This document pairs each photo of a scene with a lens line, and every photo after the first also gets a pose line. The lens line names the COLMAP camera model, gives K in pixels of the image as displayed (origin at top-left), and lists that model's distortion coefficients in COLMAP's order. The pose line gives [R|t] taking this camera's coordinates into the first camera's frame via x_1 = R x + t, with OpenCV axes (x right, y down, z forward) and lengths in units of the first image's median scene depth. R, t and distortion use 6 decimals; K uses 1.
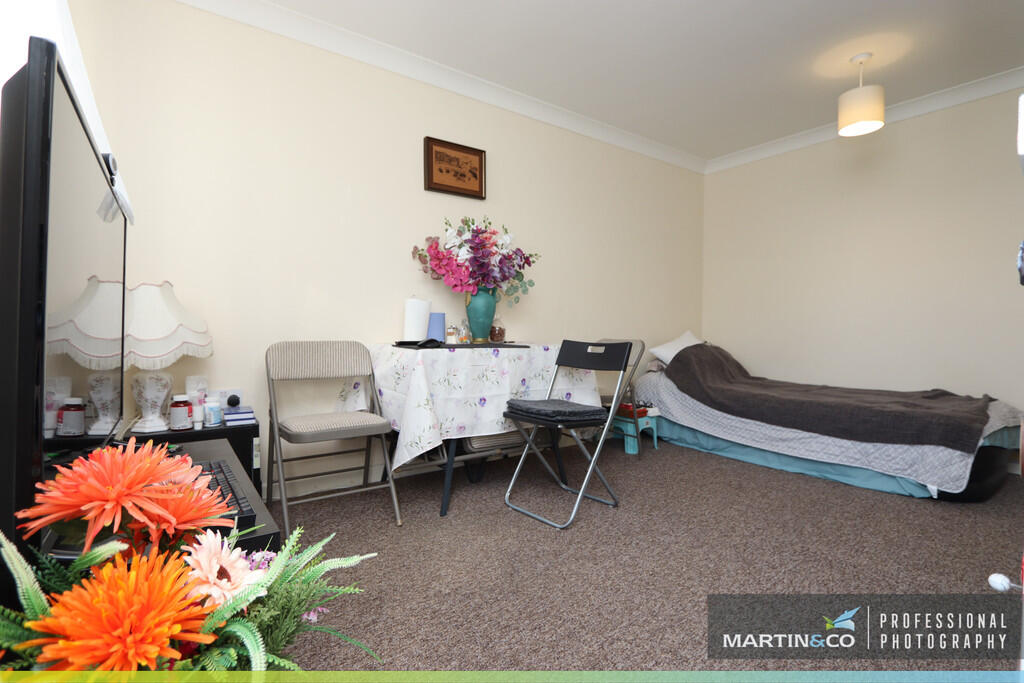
lens RADIAL K [[479.7, 0, 515.4], [0, 479.7, 345.9], [0, 0, 1]] dist [-0.002675, -0.000308]
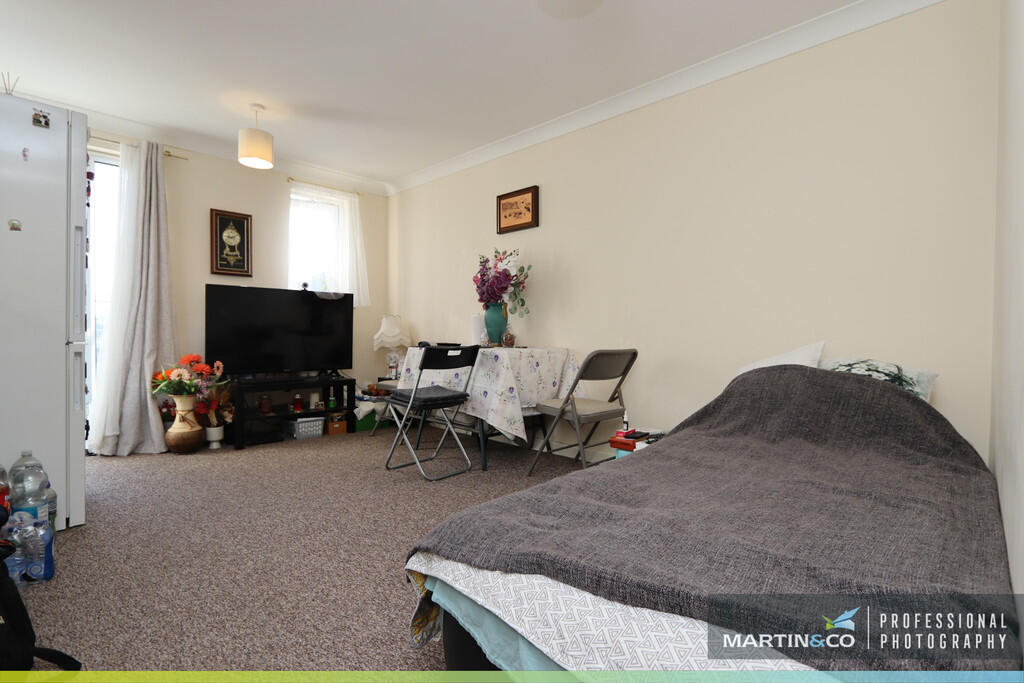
lens RADIAL K [[479.7, 0, 516.5], [0, 479.7, 333.9], [0, 0, 1]] dist [-0.002675, -0.000308]
pose [[0.170940, 0.003028, -0.985277, 1.176016], [-0.032113, 0.999481, -0.002500, -0.033867], [0.984758, 0.032068, 0.170949, 0.807175]]
